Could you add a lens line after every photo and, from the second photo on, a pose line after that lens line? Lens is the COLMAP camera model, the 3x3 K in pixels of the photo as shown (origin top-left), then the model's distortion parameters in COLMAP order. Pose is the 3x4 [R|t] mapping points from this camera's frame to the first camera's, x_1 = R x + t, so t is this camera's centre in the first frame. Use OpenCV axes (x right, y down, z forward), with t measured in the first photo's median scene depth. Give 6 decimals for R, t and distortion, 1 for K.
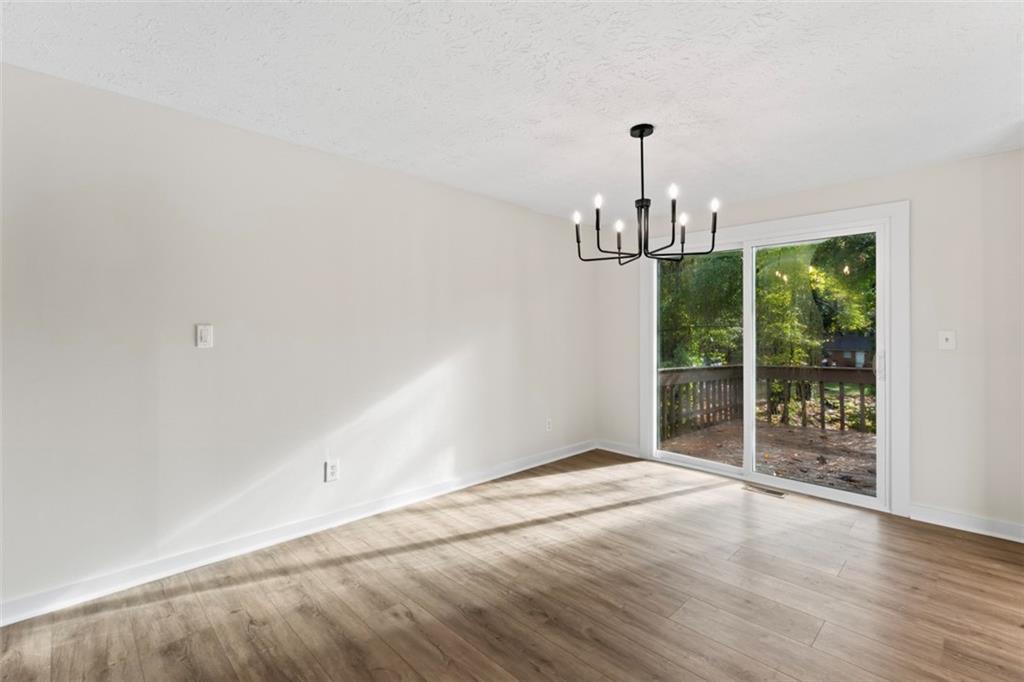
lens RADIAL K [[452.7, 0, 506.3], [0, 452.7, 334.2], [0, 0, 1]] dist [-0.003843, -0.000496]
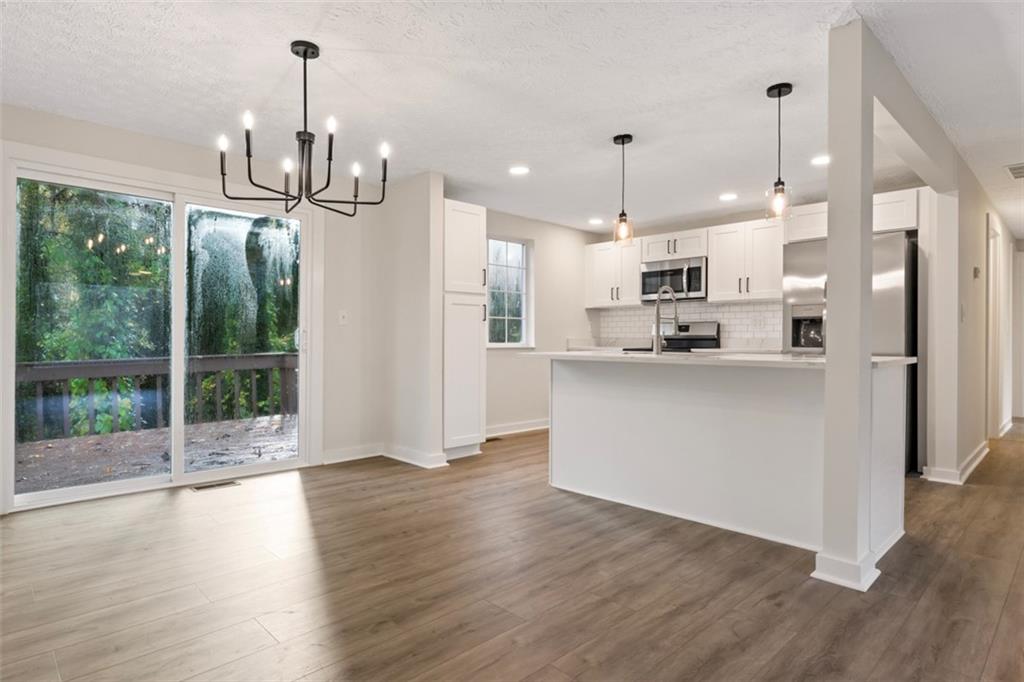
lens RADIAL K [[559.9, 0, 512.0], [0, 559.9, 341.0], [0, 0, 1]] dist [0.012389, -0.023021]
pose [[-0.000641, -0.004989, 0.999987, -0.887018], [-0.009687, 0.999941, 0.004983, 0.095451], [-0.999953, -0.009684, -0.000689, 0.730263]]
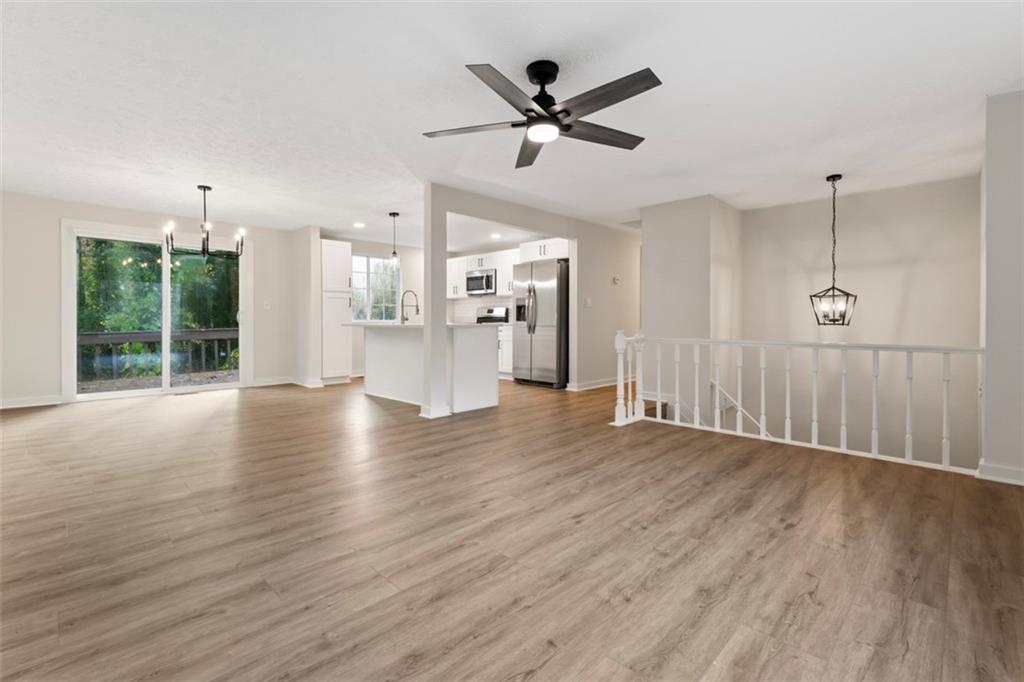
lens RADIAL K [[452.4, 0, 510.1], [0, 452.4, 323.6], [0, 0, 1]] dist [-0.000118, 0.000177]
pose [[-0.021988, -0.007967, 0.999726, -1.942013], [-0.008297, 0.999935, 0.007786, 0.111869], [-0.999724, -0.008124, -0.022053, -0.285733]]
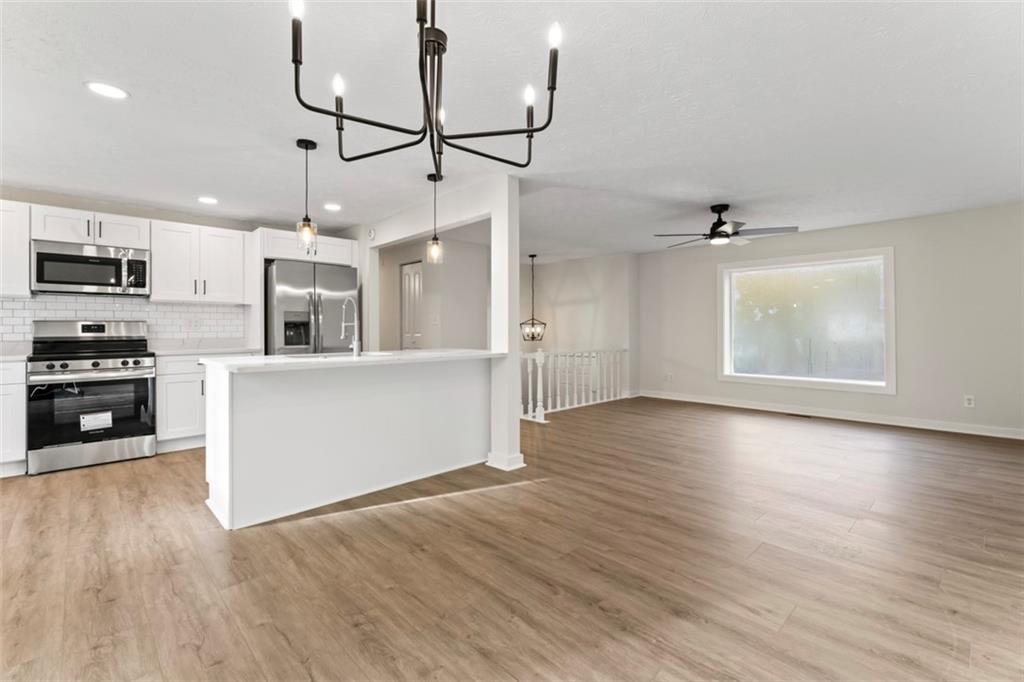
lens RADIAL K [[452.7, 0, 506.3], [0, 452.7, 334.2], [0, 0, 1]] dist [-0.003843, -0.000496]
pose [[-0.999812, 0.003849, 0.018979, 0.246366], [0.003880, 0.999991, 0.001631, 0.064270], [-0.018972, 0.001705, -0.999819, 1.813339]]
